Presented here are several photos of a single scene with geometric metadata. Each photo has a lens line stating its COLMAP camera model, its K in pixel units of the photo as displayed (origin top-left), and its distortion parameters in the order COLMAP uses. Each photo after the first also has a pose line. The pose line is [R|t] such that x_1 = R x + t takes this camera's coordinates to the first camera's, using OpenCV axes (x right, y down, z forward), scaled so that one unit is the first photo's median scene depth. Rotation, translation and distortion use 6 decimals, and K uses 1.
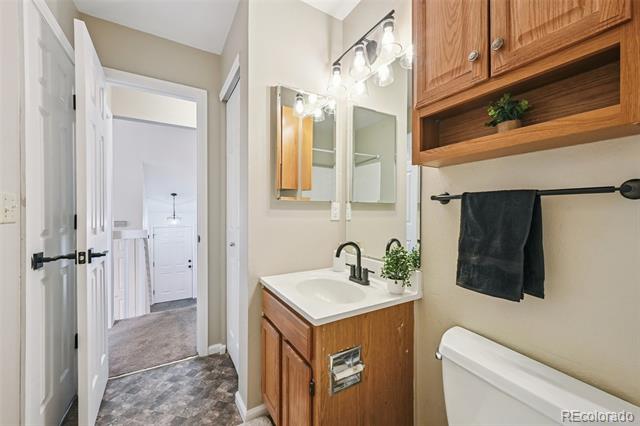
lens RADIAL K [[258.0, 0, 322.4], [0, 258.0, 214.7], [0, 0, 1]] dist [0.002180, 0.000238]
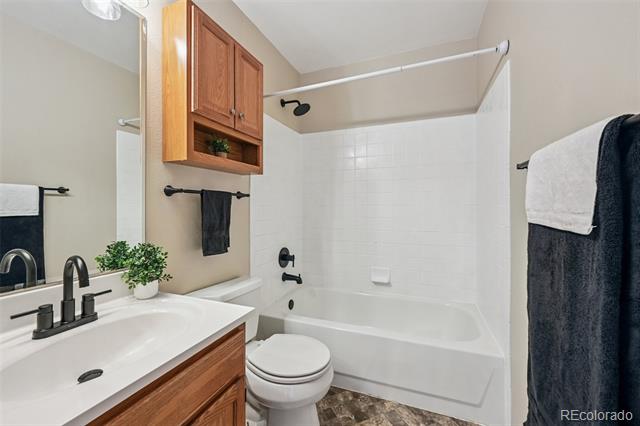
lens RADIAL K [[258.0, 0, 322.4], [0, 258.0, 214.7], [0, 0, 1]] dist [0.002180, 0.000238]
pose [[-0.623102, -0.024094, 0.781769, -0.960950], [0.011130, 0.999151, 0.039665, 0.002292], [-0.782061, 0.033416, -0.622305, 1.387241]]
